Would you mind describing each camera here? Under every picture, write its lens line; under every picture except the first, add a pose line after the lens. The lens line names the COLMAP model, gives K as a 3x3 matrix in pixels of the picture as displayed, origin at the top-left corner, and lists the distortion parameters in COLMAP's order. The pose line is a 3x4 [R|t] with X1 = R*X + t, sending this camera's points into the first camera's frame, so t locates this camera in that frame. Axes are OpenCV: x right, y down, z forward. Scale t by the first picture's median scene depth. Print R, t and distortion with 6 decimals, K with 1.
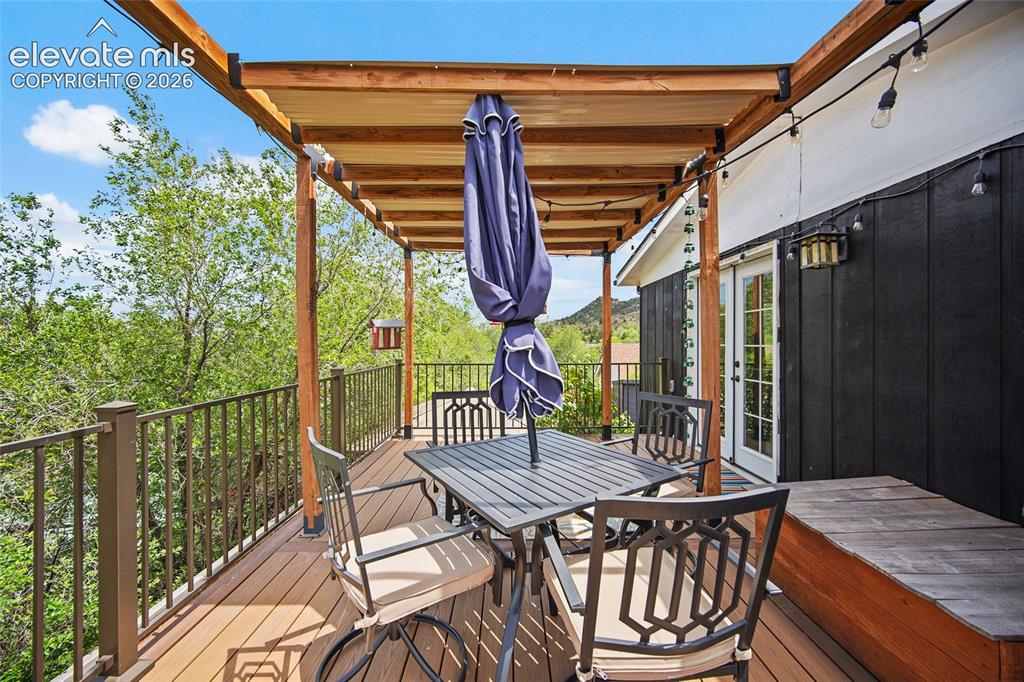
lens RADIAL K [[408.9, 0, 511.3], [0, 408.9, 342.1], [0, 0, 1]] dist [-0.001862, -0.000233]
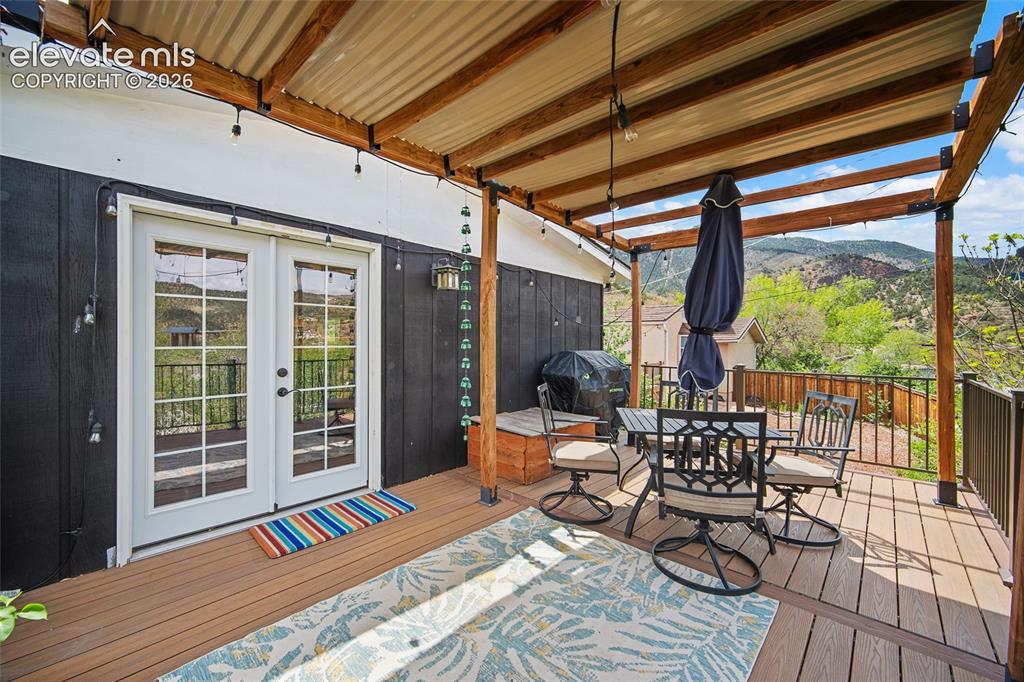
lens RADIAL K [[408.9, 0, 503.6], [0, 408.9, 341.0], [0, 0, 1]] dist [-0.001862, -0.000233]
pose [[-0.722490, -0.003754, 0.691372, -0.329530], [-0.004969, 0.999988, 0.000237, -0.005908], [-0.691364, -0.003264, -0.722499, 1.696301]]
